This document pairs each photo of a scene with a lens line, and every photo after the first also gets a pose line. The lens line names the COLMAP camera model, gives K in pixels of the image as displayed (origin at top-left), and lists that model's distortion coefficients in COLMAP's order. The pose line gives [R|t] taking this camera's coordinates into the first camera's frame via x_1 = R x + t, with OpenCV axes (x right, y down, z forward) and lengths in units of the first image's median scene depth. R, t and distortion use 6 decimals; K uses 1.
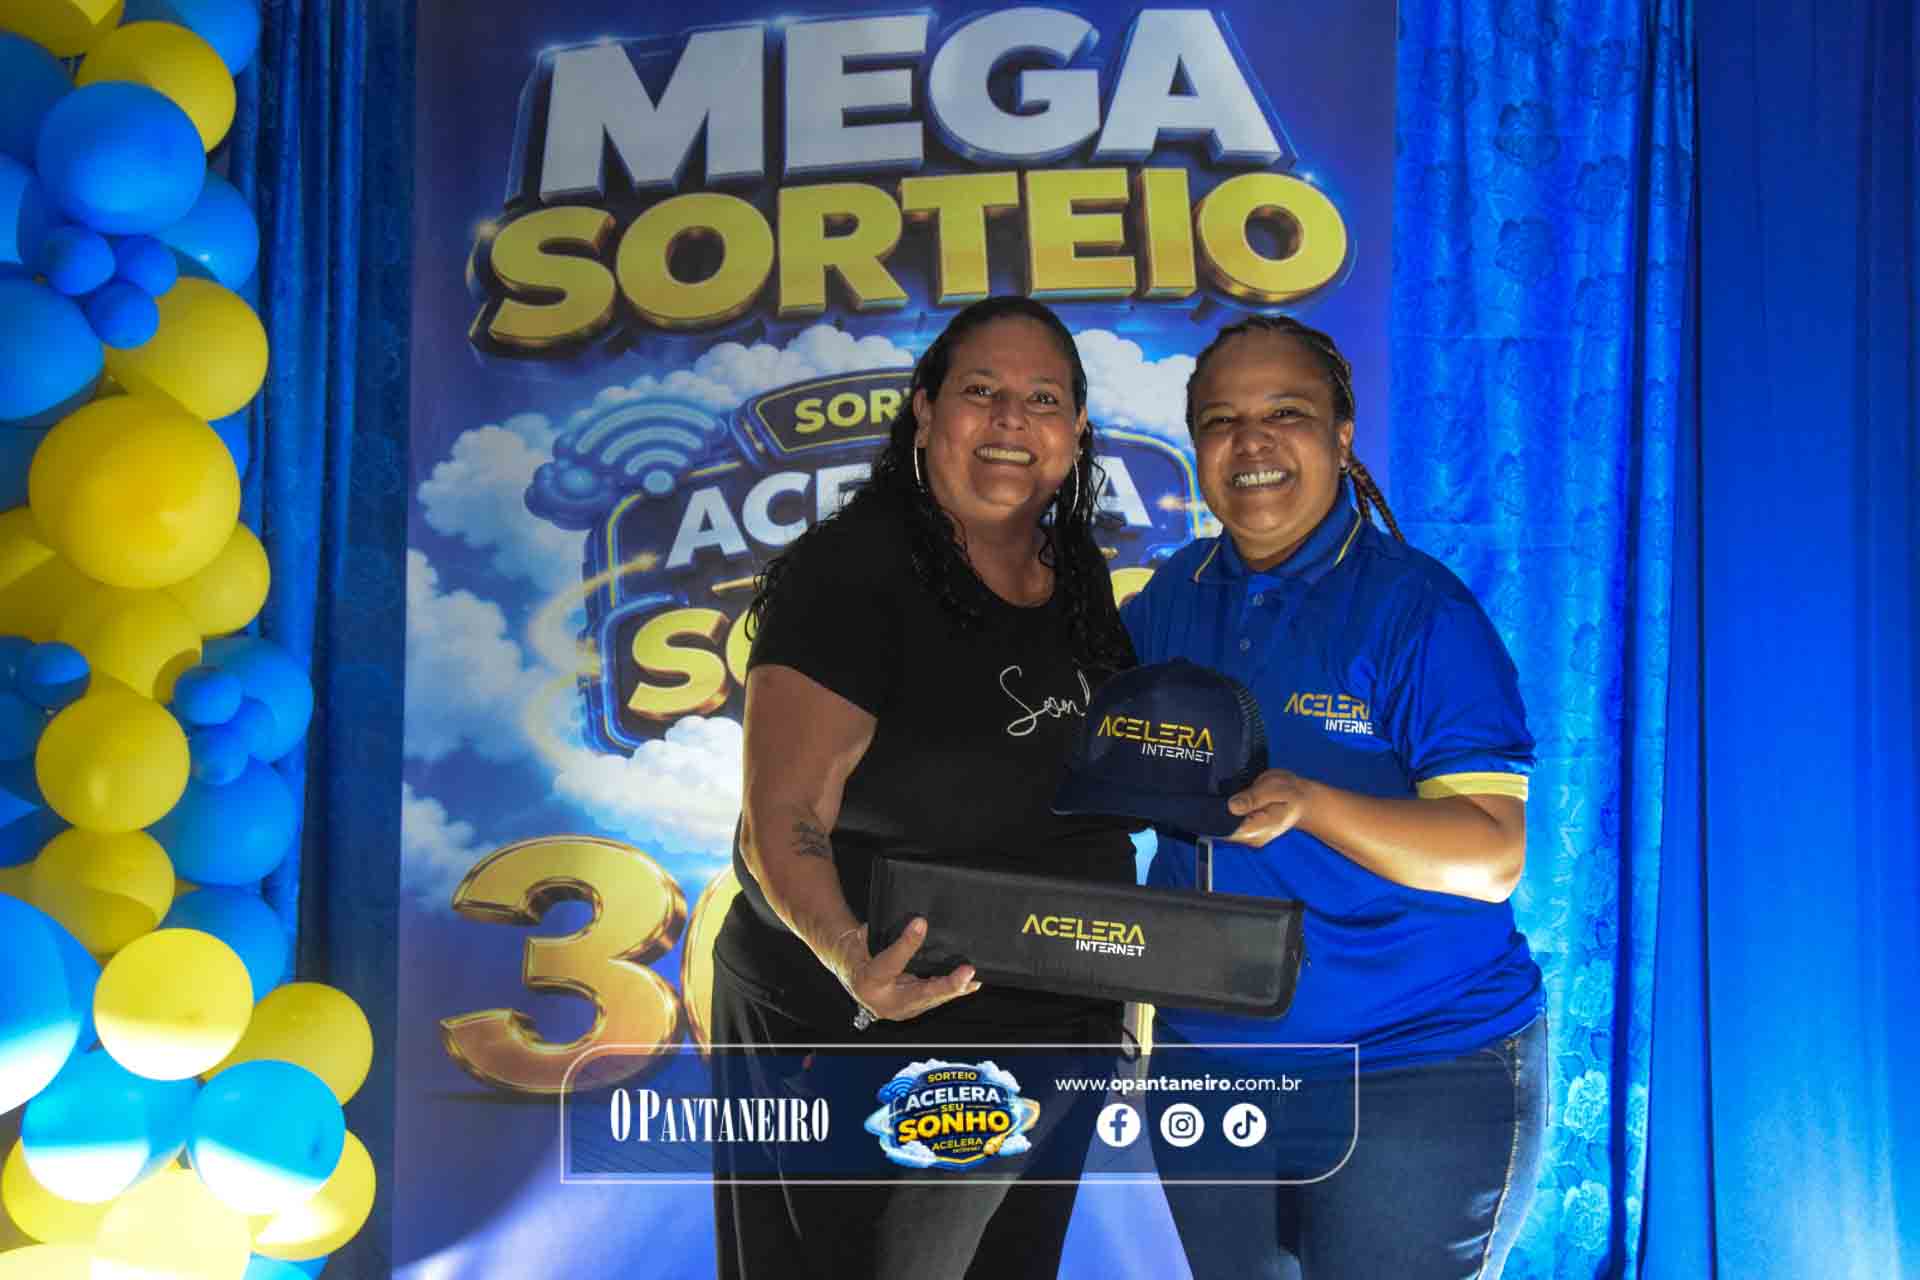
lens RADIAL K [[2230.4, 0, 955.0], [0, 2230.4, 638.0], [0, 0, 1]] dist [0.040344, 0.000000]
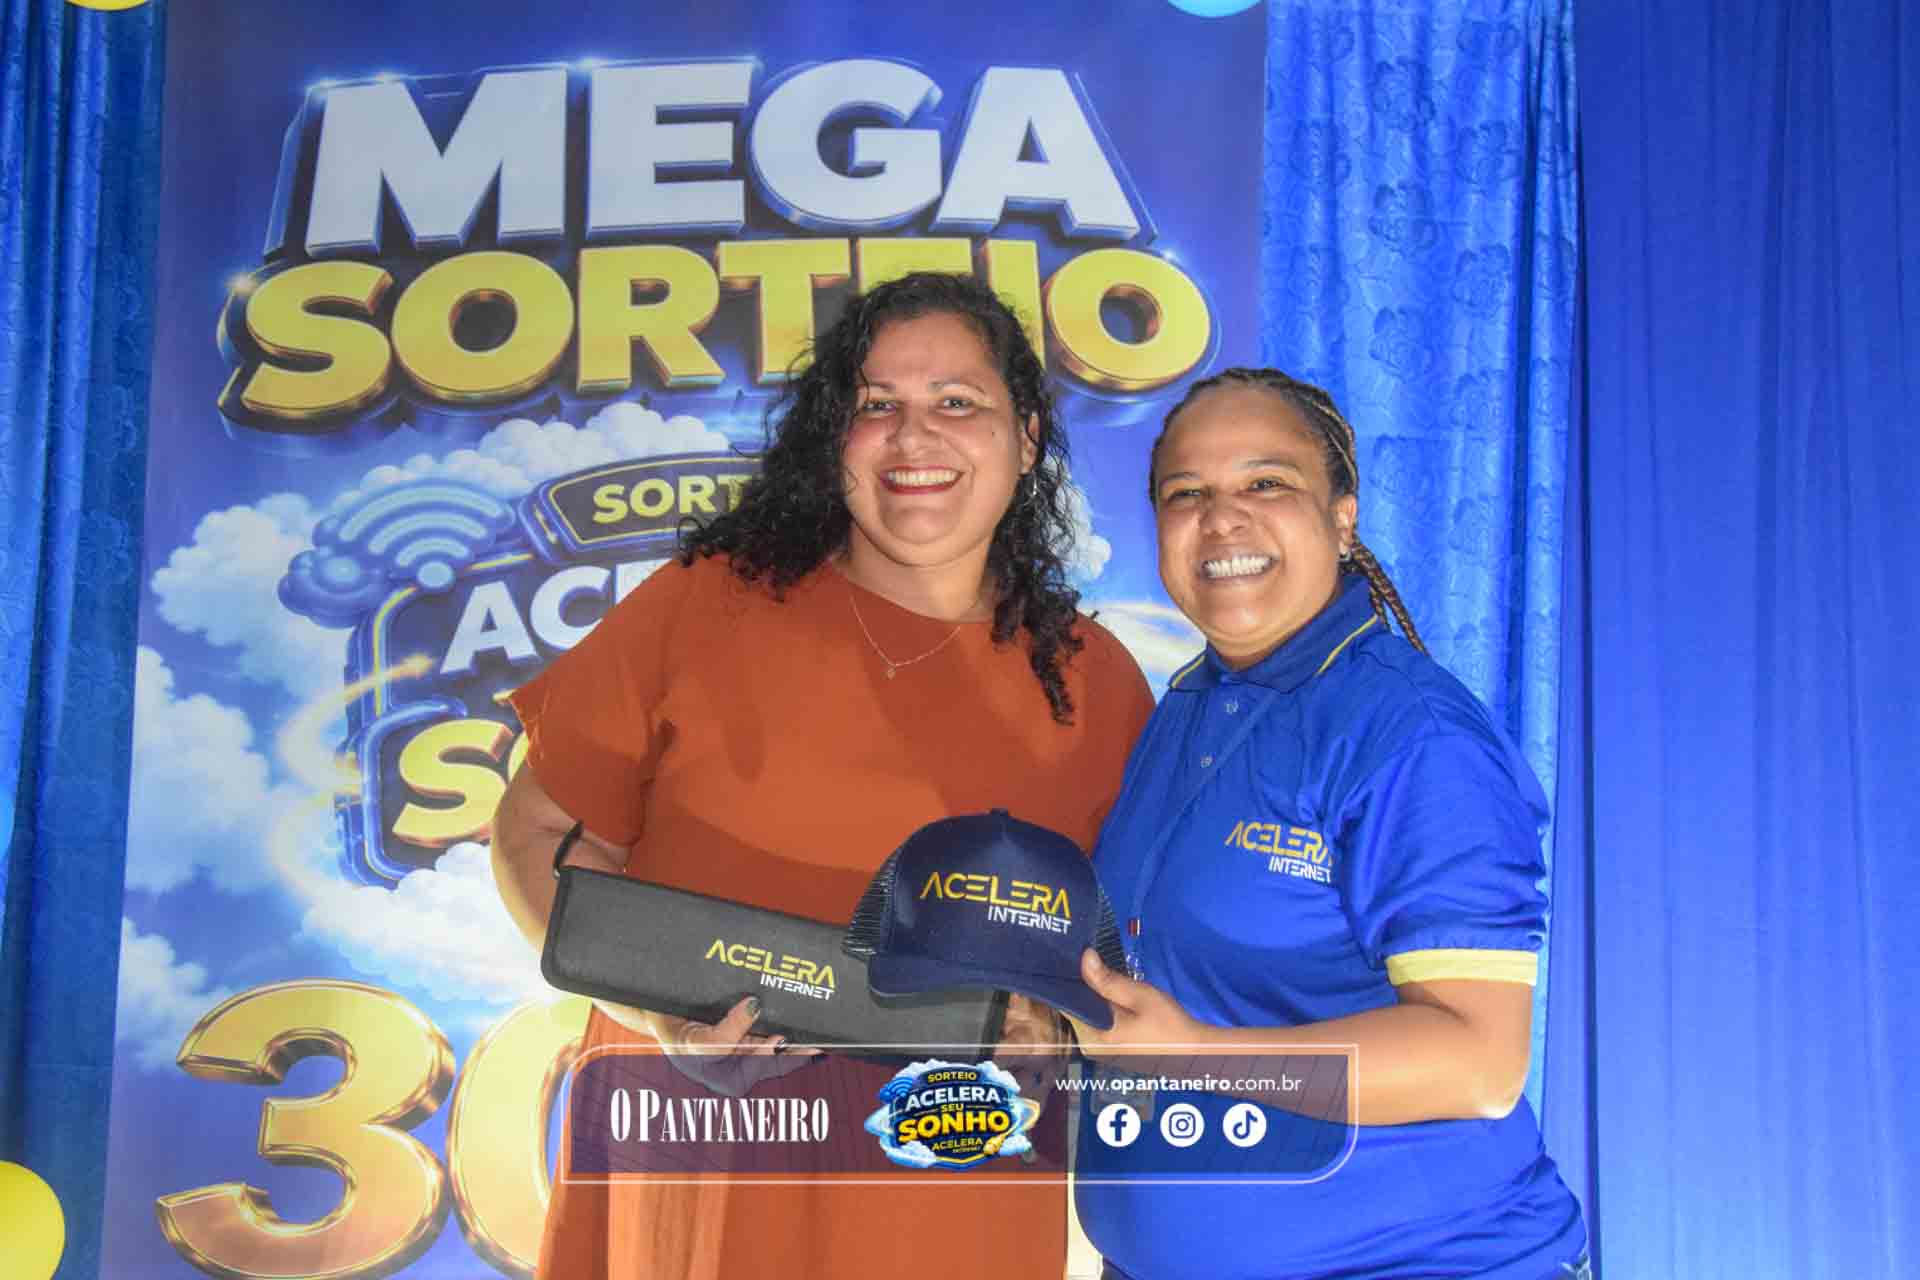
lens RADIAL K [[2230.4, 0, 960.9], [0, 2230.4, 654.5], [0, 0, 1]] dist [0.040344, 0.000000]
pose [[0.996622, 0.016425, 0.080467, 0.003150], [-0.012385, 0.998650, -0.050448, 0.003190], [-0.081187, 0.049281, 0.995480, 0.109076]]
